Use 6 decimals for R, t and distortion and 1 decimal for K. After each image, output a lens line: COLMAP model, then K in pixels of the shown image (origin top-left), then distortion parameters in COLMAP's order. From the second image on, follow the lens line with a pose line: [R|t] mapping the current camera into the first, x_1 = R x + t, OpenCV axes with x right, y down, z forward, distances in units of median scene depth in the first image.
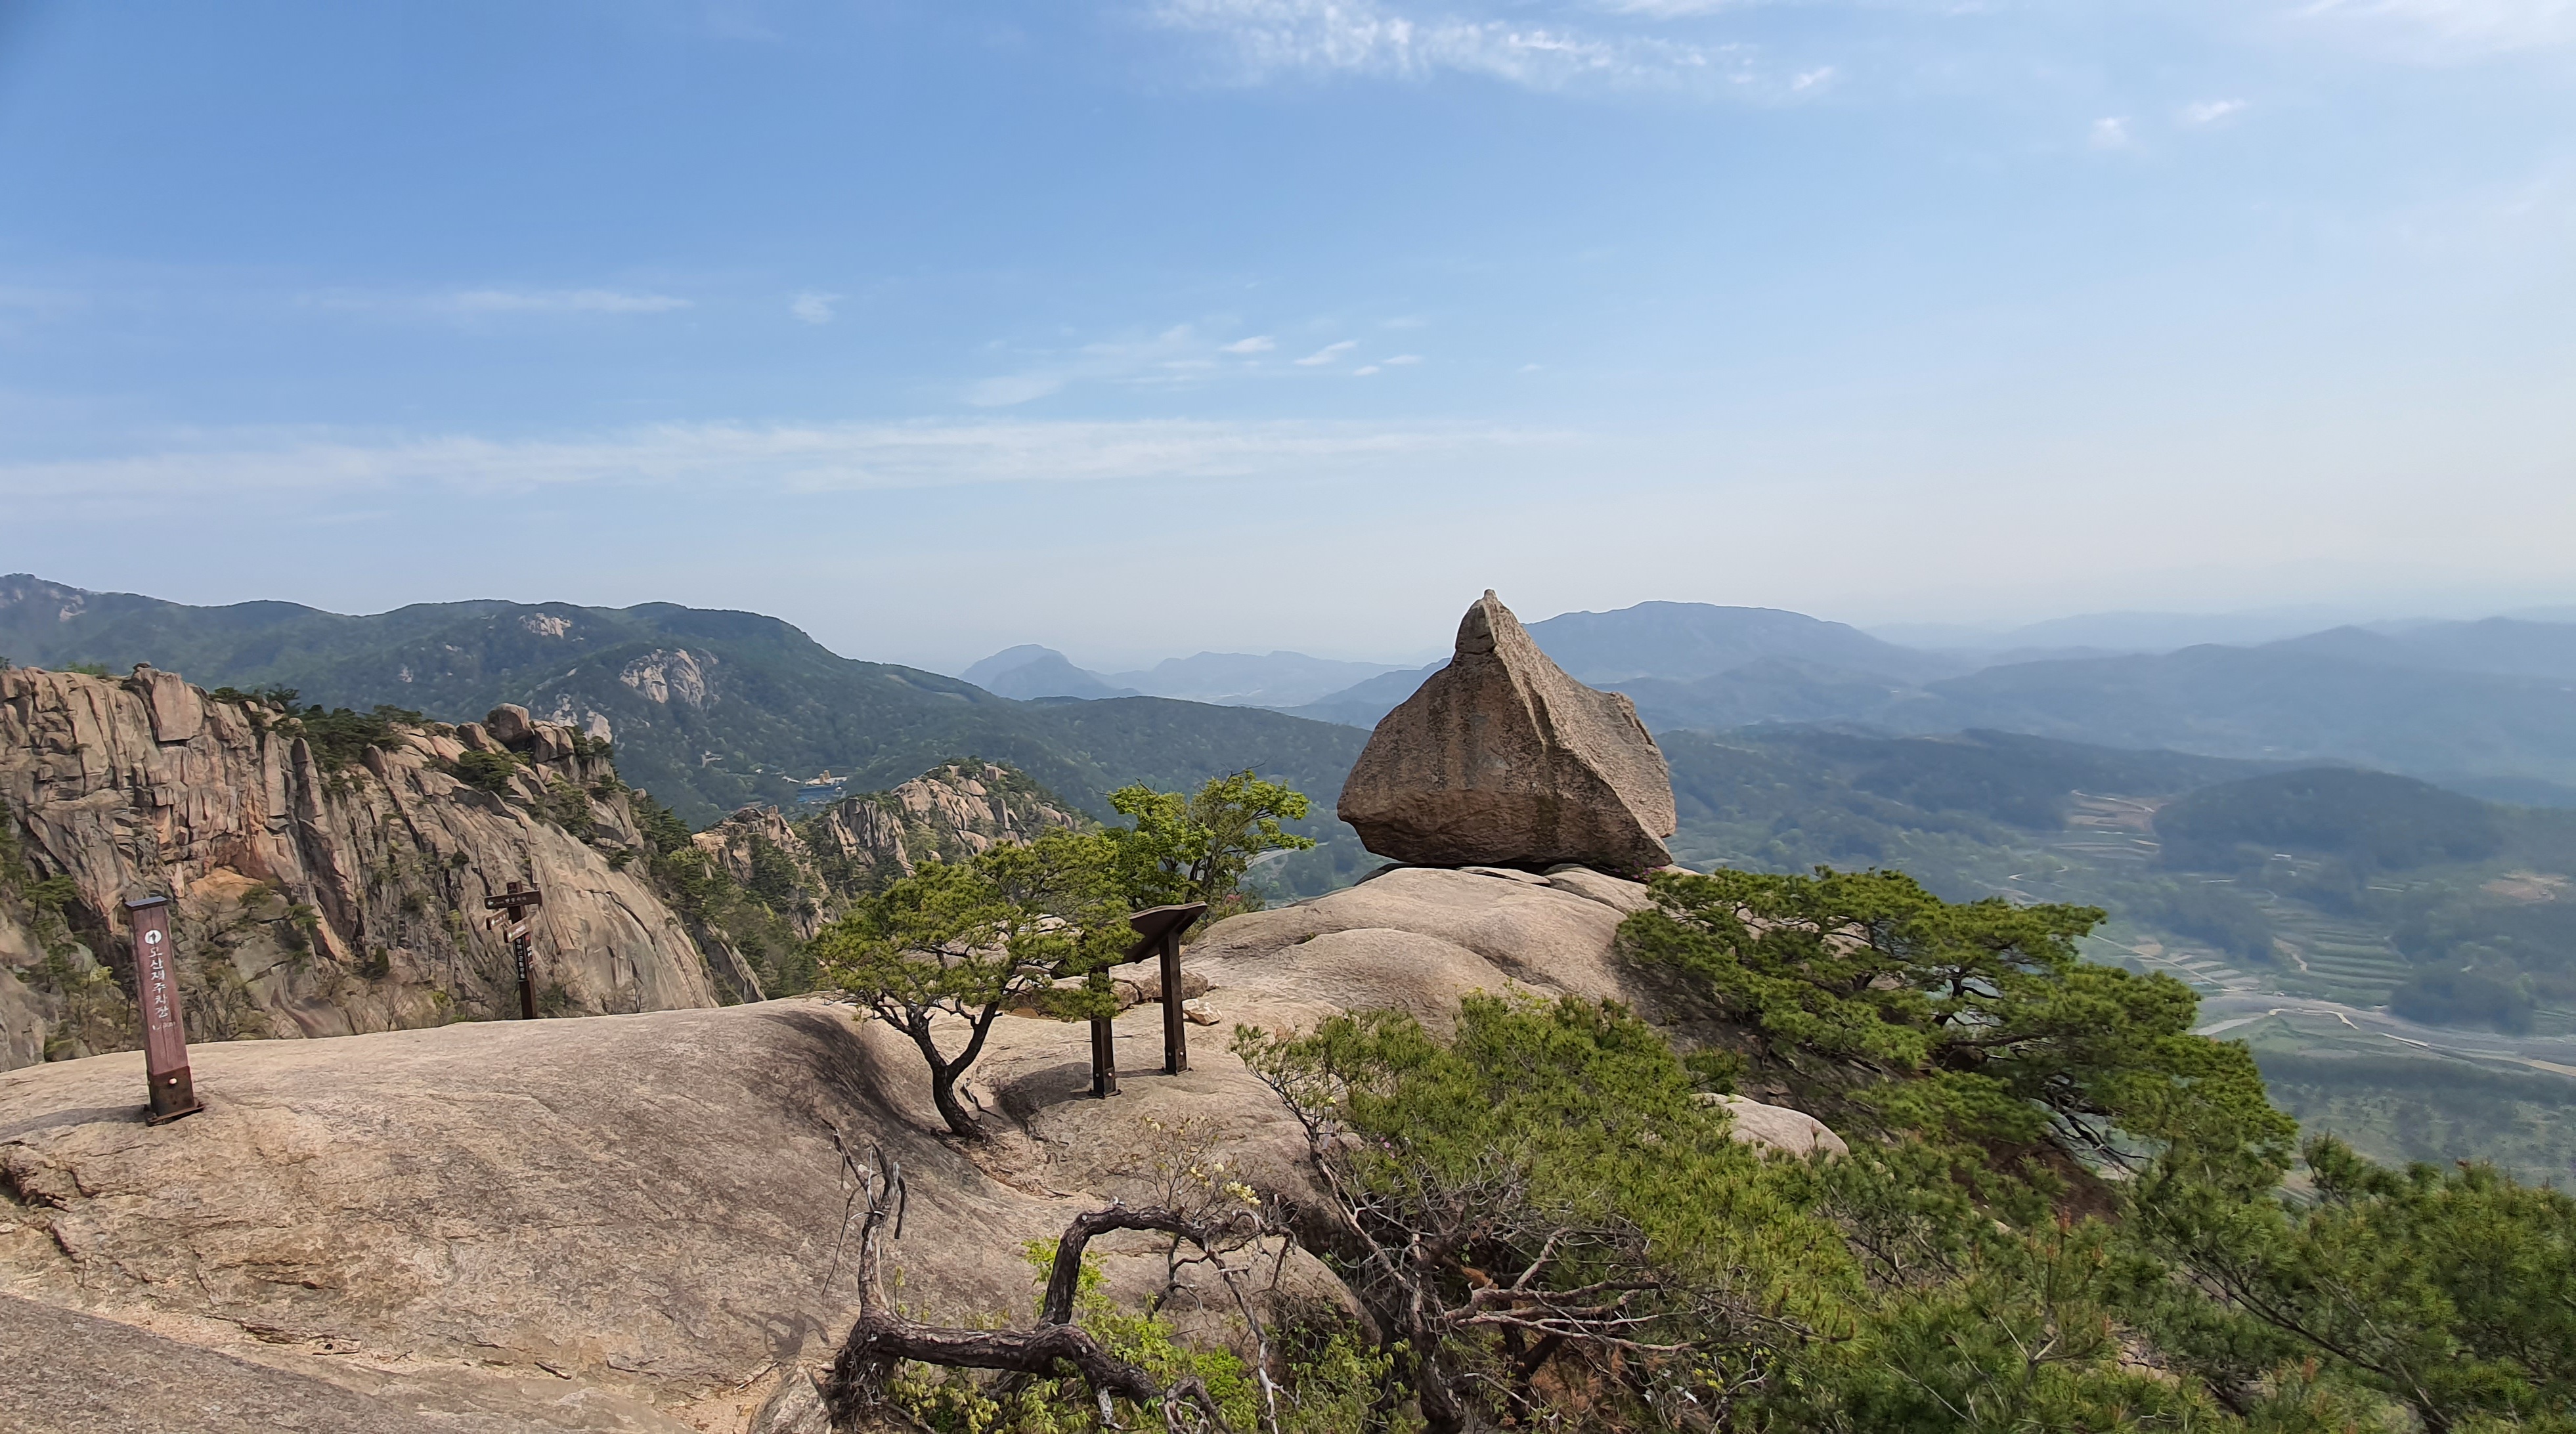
lens RADIAL K [[1217.5, 0, 1029.0], [0, 1217.5, 694.8], [0, 0, 1]] dist [0.006390, -0.001194]
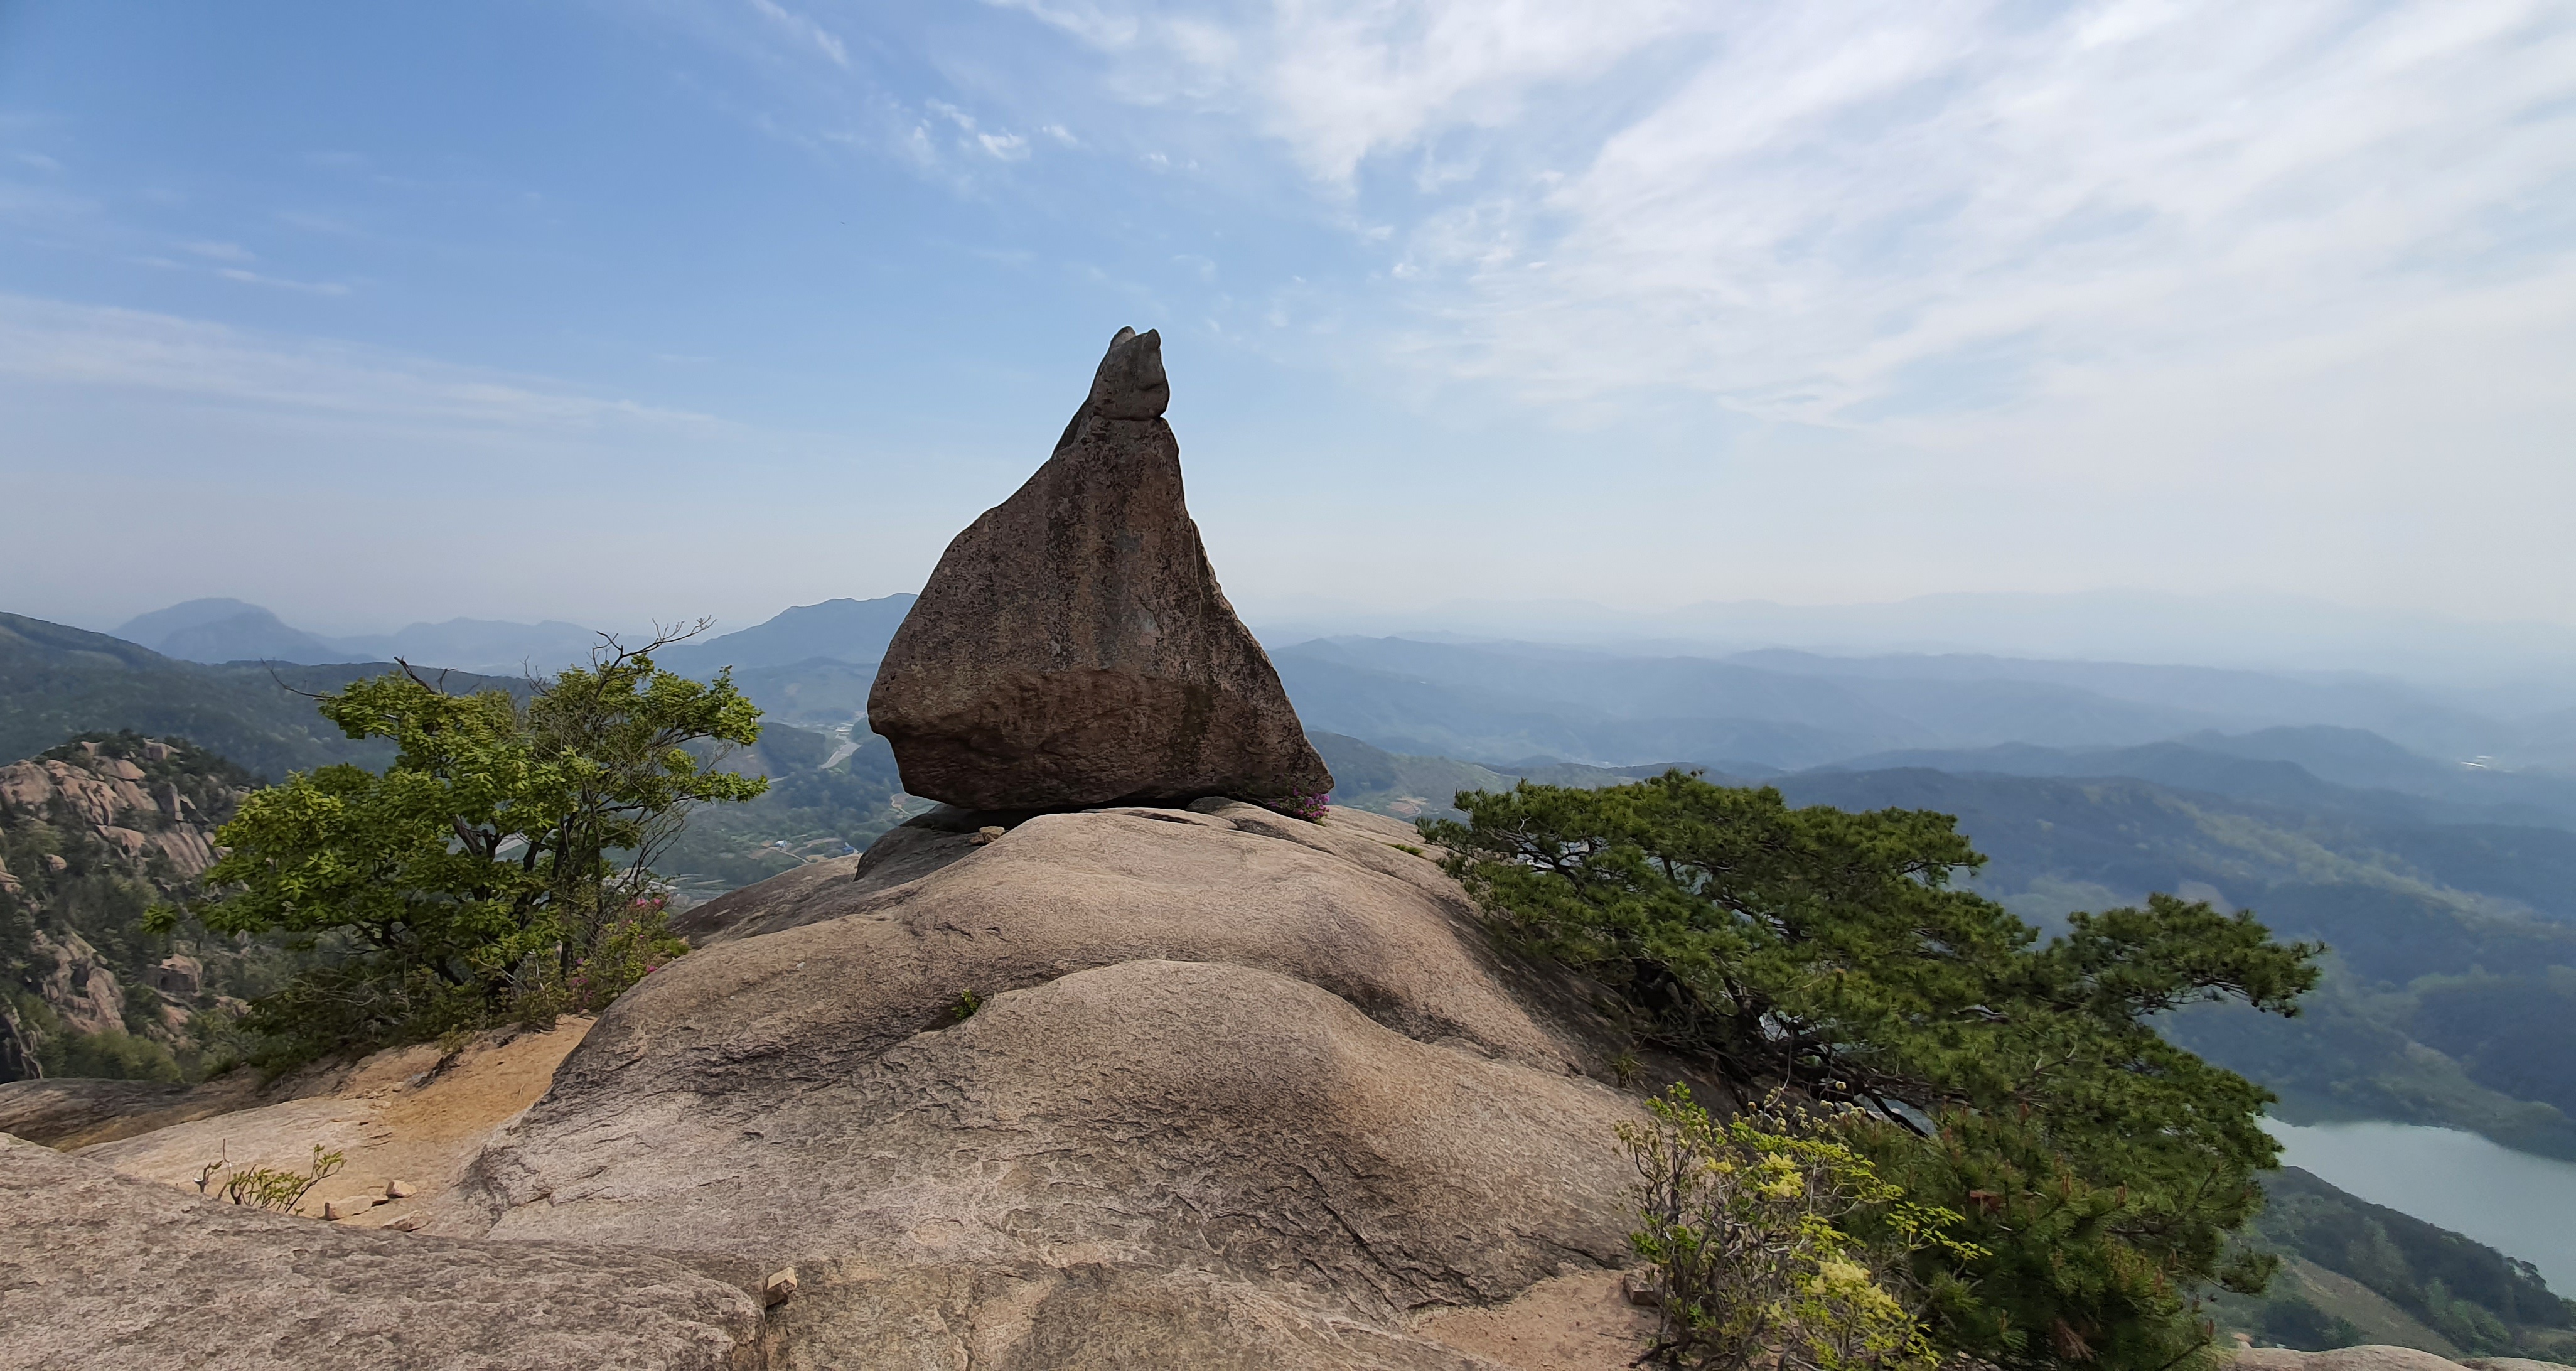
lens RADIAL K [[1151.7, 0, 1113.3], [0, 1151.7, 674.0], [0, 0, 1]] dist [-0.002151, -0.001492]
pose [[0.789339, 0.024943, 0.613451, 0.037903], [-0.025808, 0.999639, -0.007437, 0.076192], [-0.613415, -0.009962, 0.789698, 0.530784]]
